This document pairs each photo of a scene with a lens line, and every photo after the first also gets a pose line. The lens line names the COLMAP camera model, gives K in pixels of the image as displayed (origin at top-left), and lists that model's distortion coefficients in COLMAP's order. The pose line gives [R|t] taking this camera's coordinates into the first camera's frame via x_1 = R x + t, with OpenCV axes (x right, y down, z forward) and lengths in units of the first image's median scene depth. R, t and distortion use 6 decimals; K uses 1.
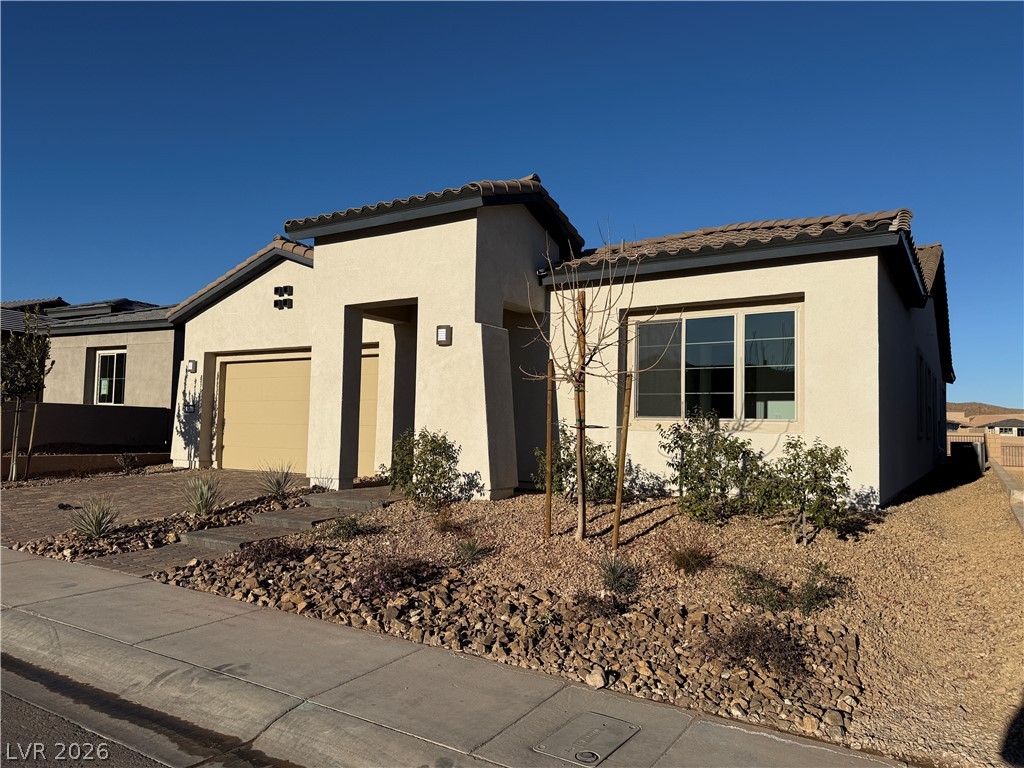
lens RADIAL K [[730.0, 0, 514.4], [0, 730.0, 383.0], [0, 0, 1]] dist [0.005315, -0.019617]
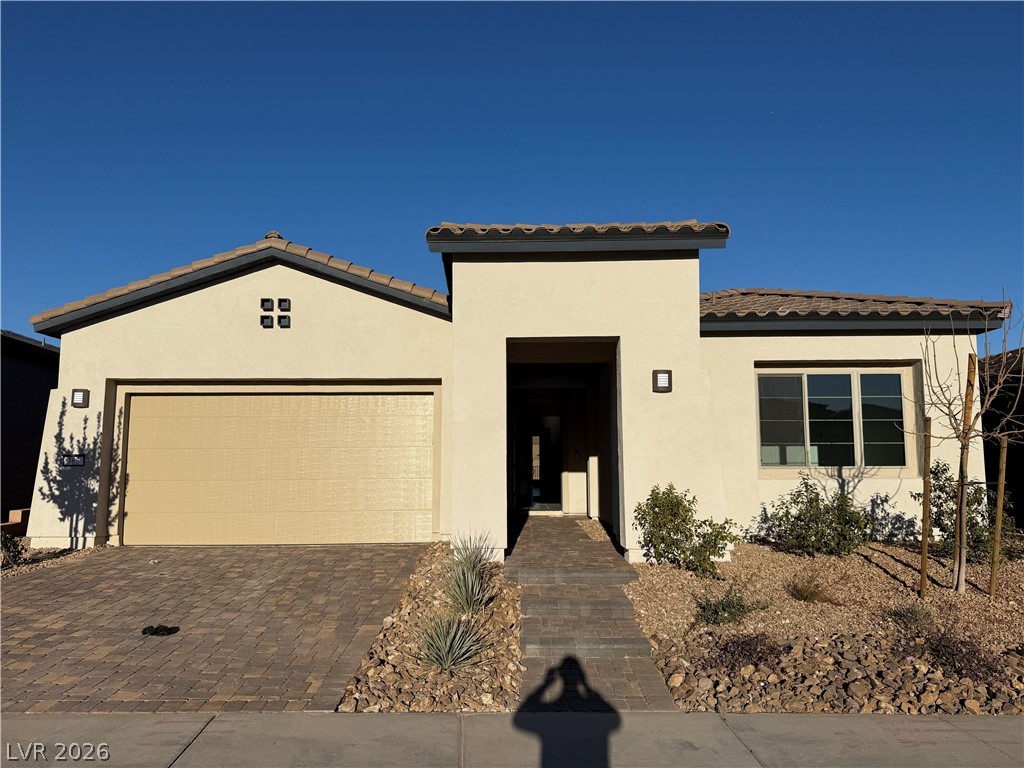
lens RADIAL K [[730.0, 0, 519.3], [0, 730.0, 387.3], [0, 0, 1]] dist [0.005315, -0.019617]
pose [[0.847910, 0.036977, 0.528848, -0.499852], [-0.015639, 0.998875, -0.044767, -0.009770], [-0.529909, 0.029688, 0.847535, 0.222297]]
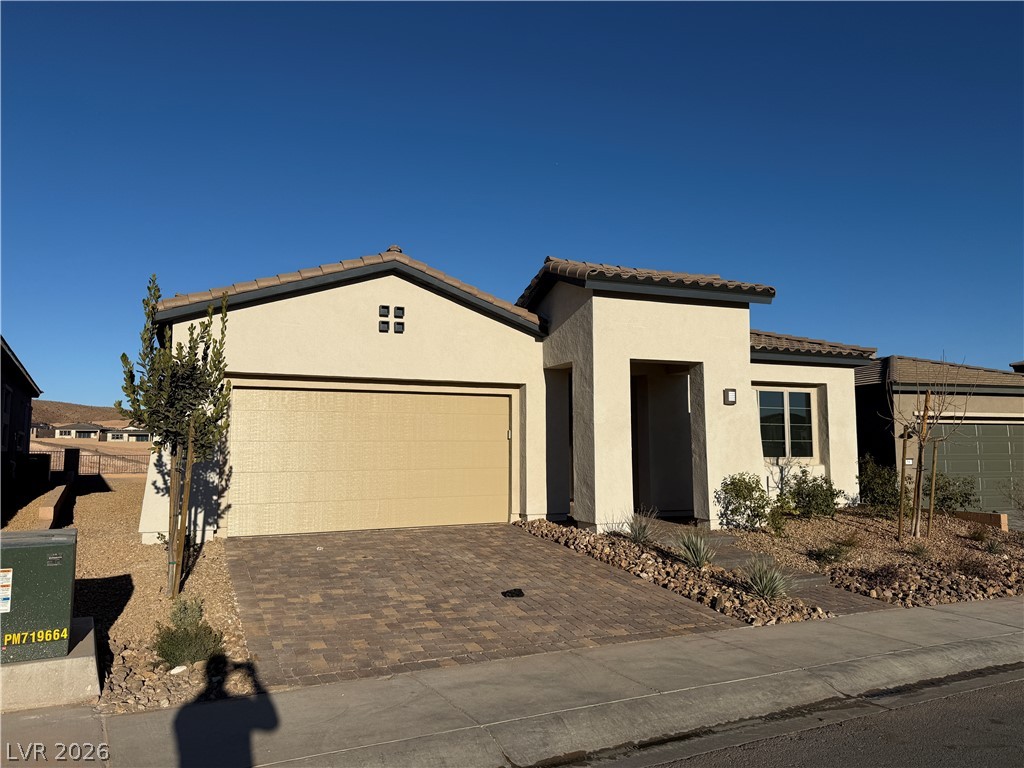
lens RADIAL K [[730.0, 0, 506.2], [0, 730.0, 364.9], [0, 0, 1]] dist [0.005315, -0.019617]
pose [[0.564558, 0.078312, 0.821670, -0.925478], [-0.040527, 0.996918, -0.067169, -0.013897], [-0.824398, 0.004621, 0.565992, 0.416561]]
